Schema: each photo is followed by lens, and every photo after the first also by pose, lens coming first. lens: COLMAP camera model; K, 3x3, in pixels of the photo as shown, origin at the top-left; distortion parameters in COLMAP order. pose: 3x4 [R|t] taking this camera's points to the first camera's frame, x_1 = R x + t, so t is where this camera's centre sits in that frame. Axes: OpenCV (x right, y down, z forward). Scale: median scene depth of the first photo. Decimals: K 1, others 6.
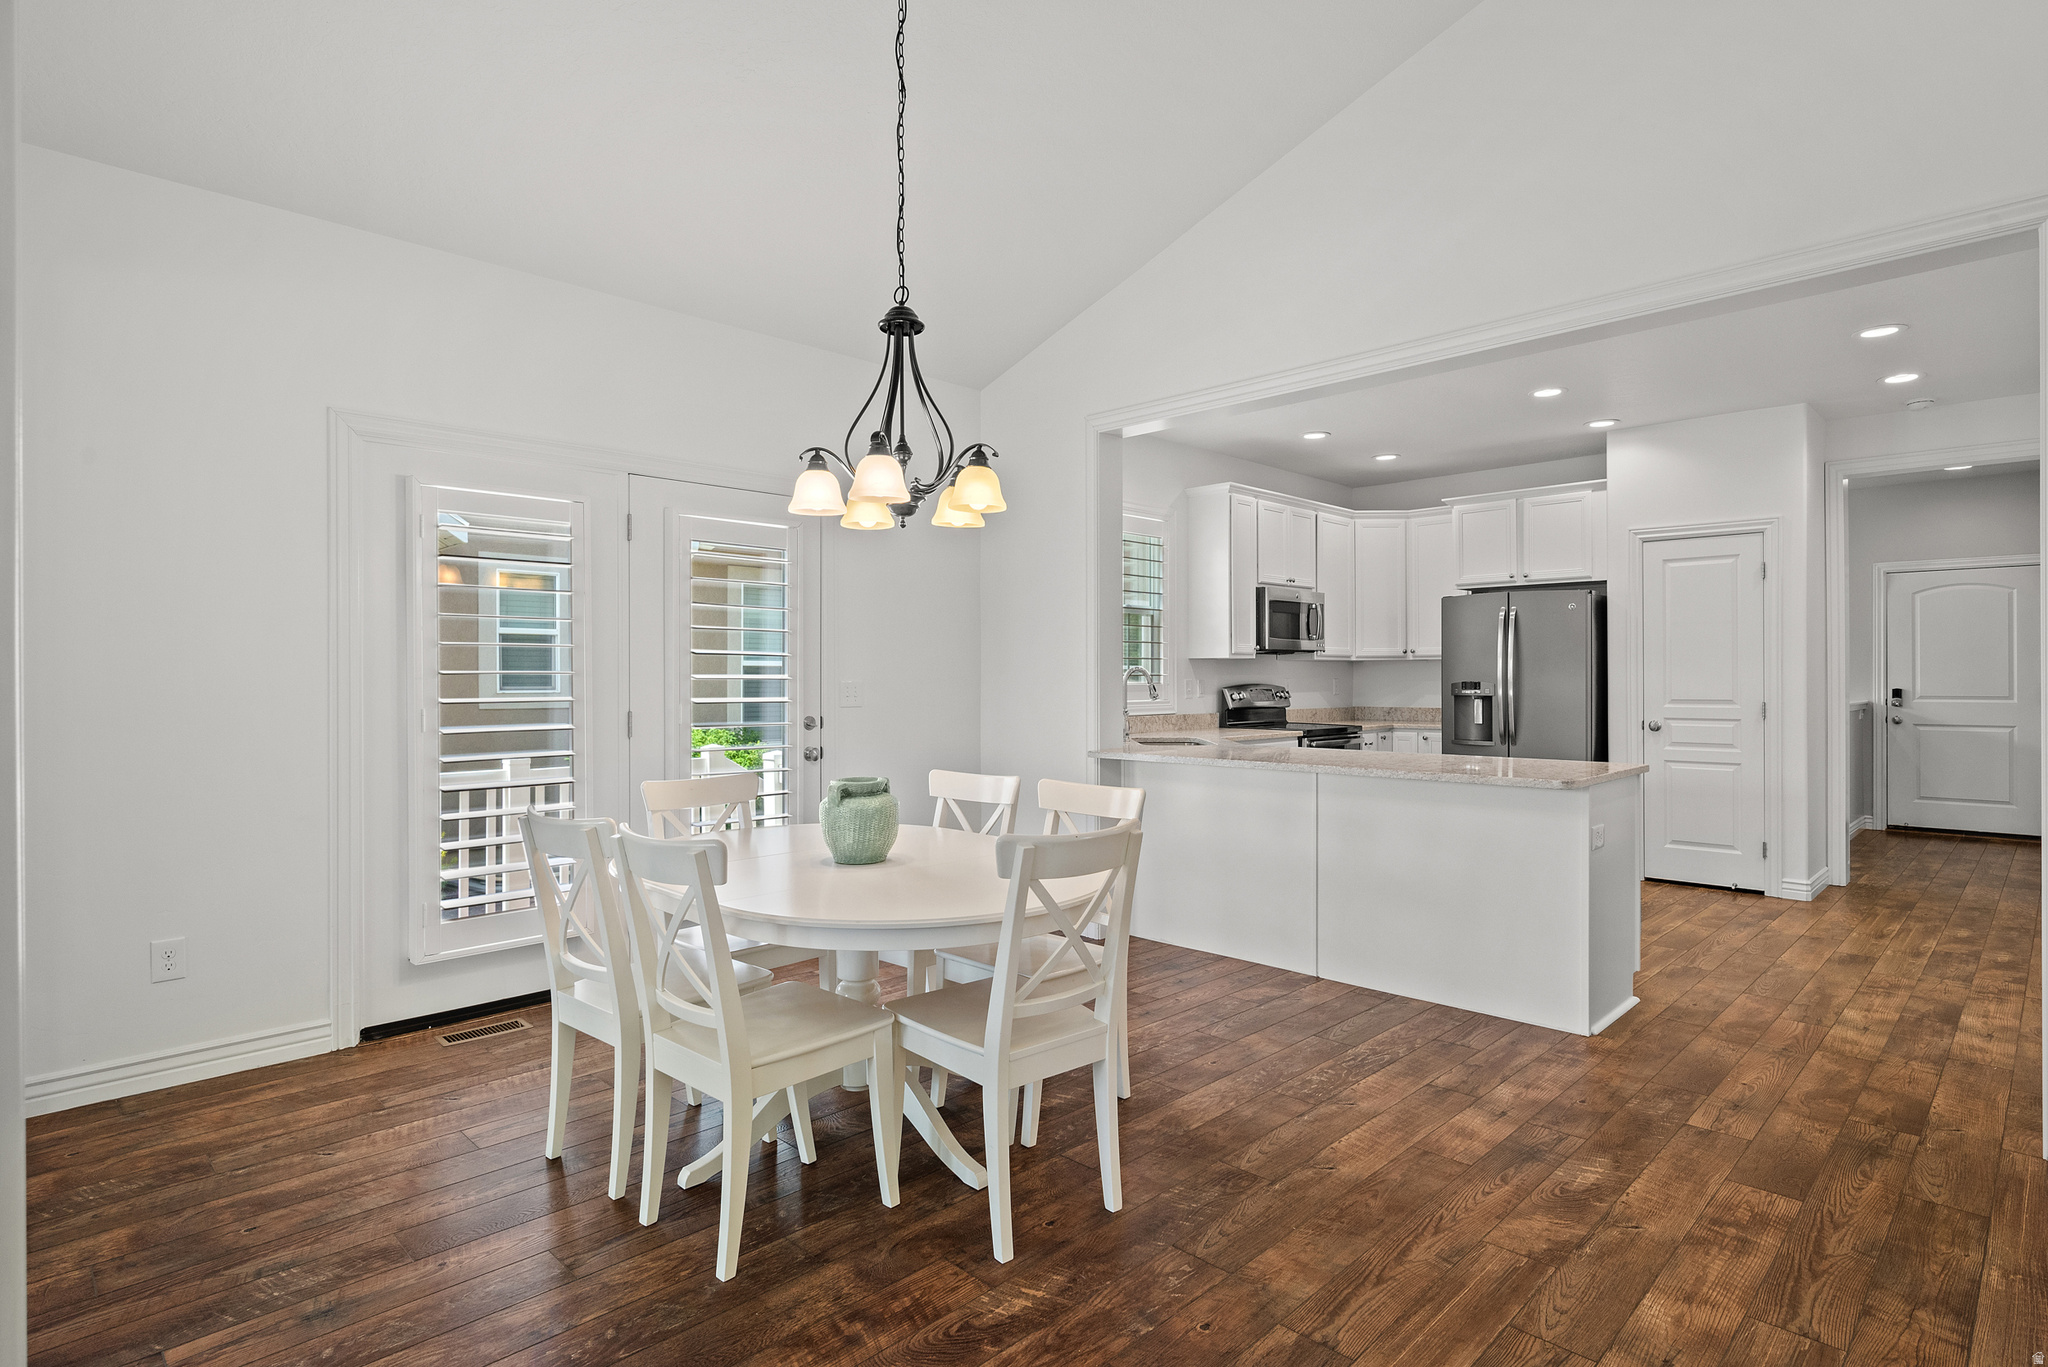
lens RADIAL K [[1053.7, 0, 1020.0], [0, 1053.7, 681.6], [0, 0, 1]] dist [-0.007229, 0.002633]
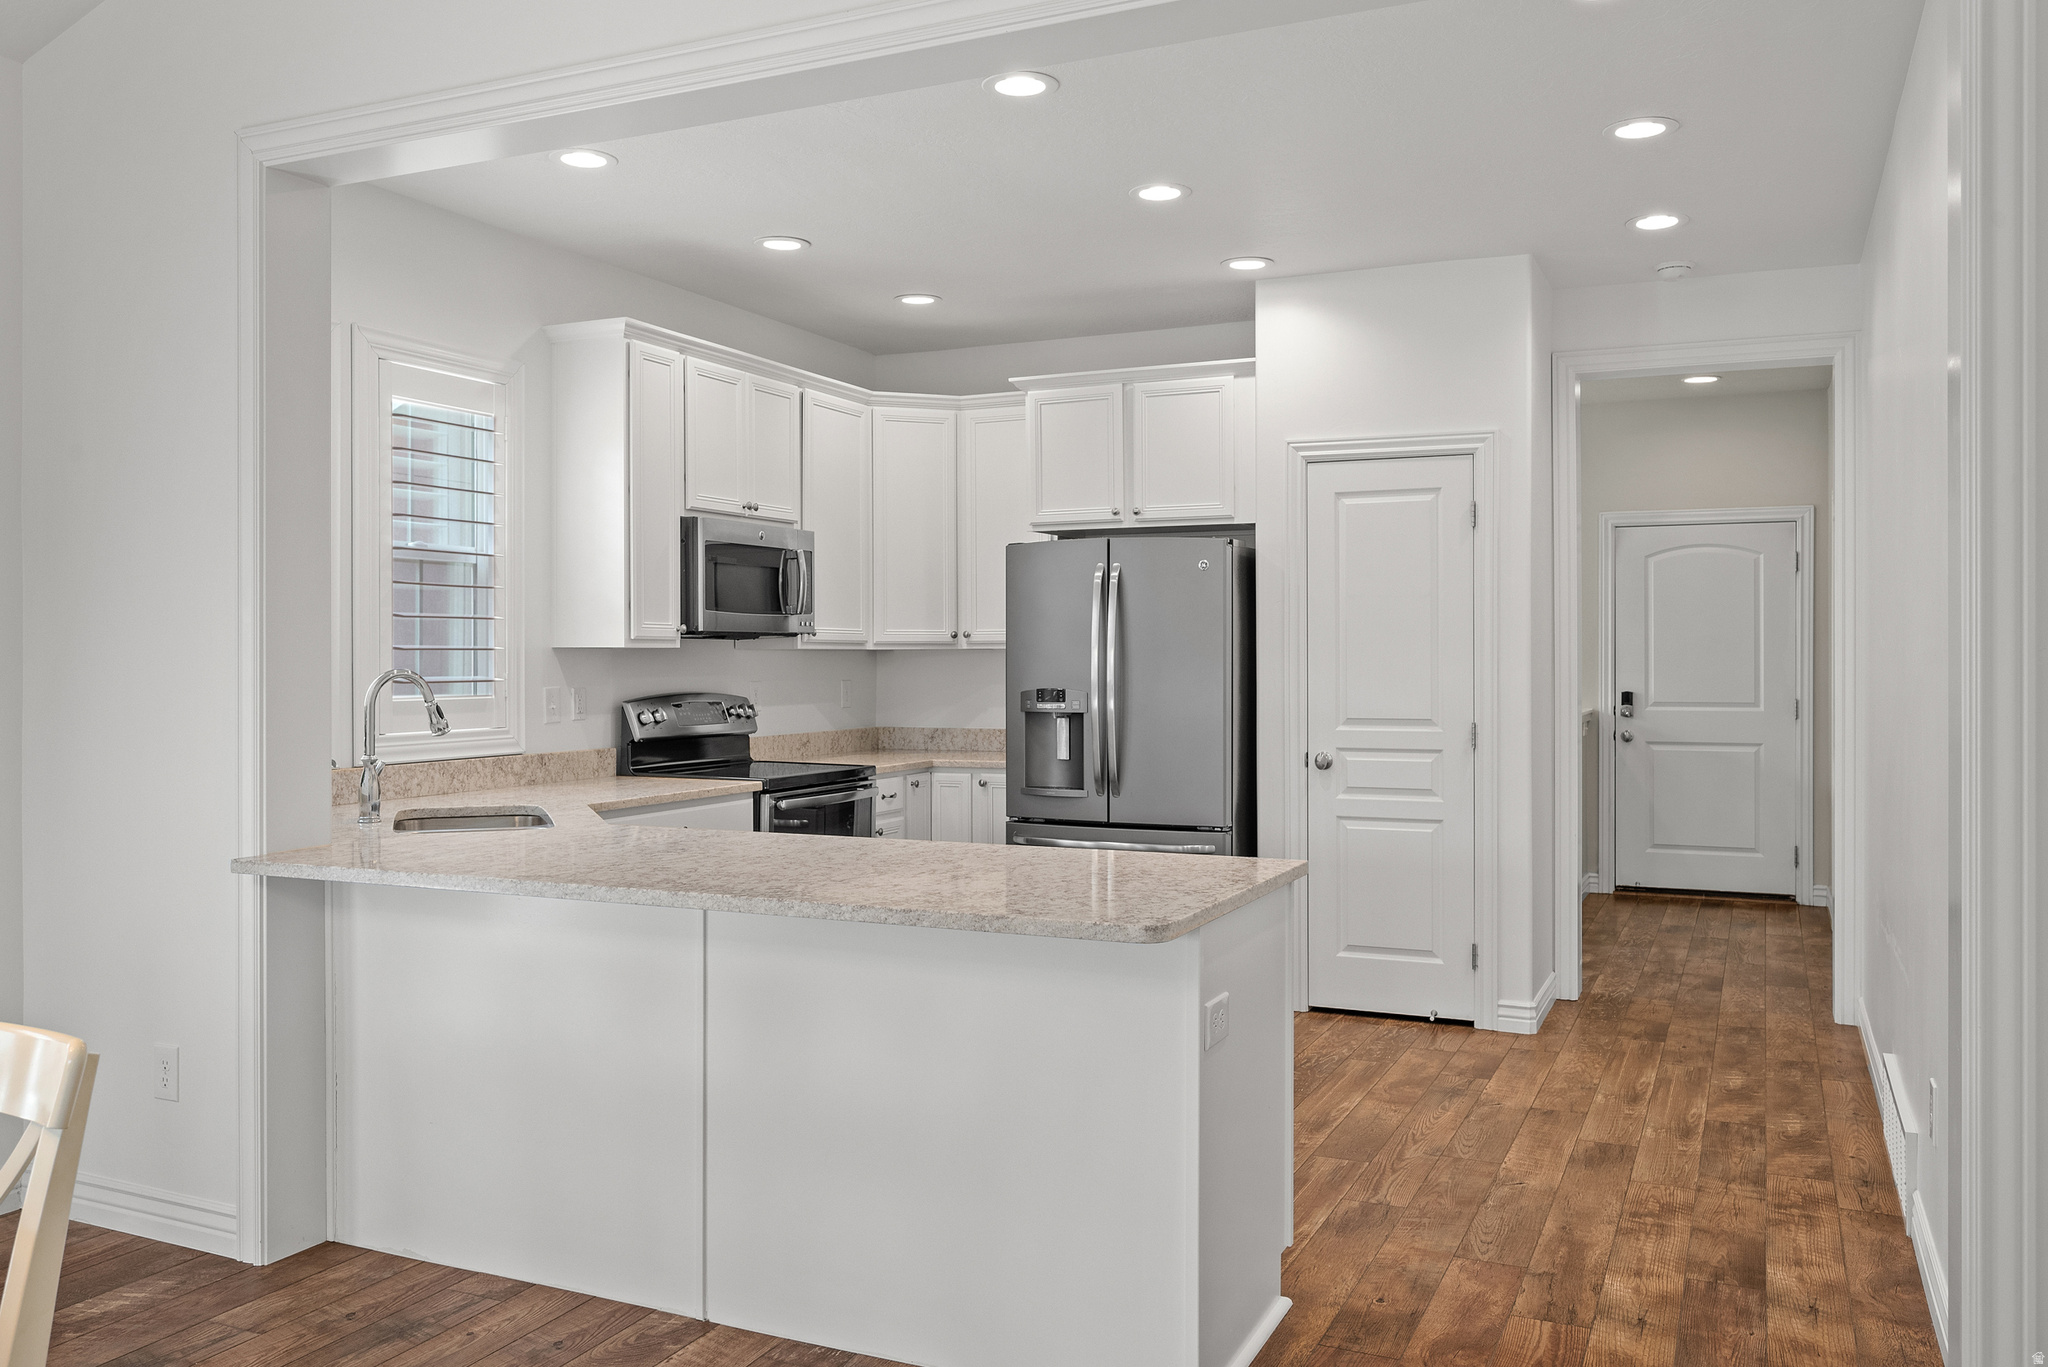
lens RADIAL K [[1576.3, 0, 1025.9], [0, 1576.3, 678.9], [0, 0, 1]] dist [-0.009712, -0.002989]
pose [[0.938843, -0.003560, 0.344328, 0.115344], [0.000620, 0.999962, 0.008649, -0.013570], [-0.344345, -0.007906, 0.938810, 0.182252]]
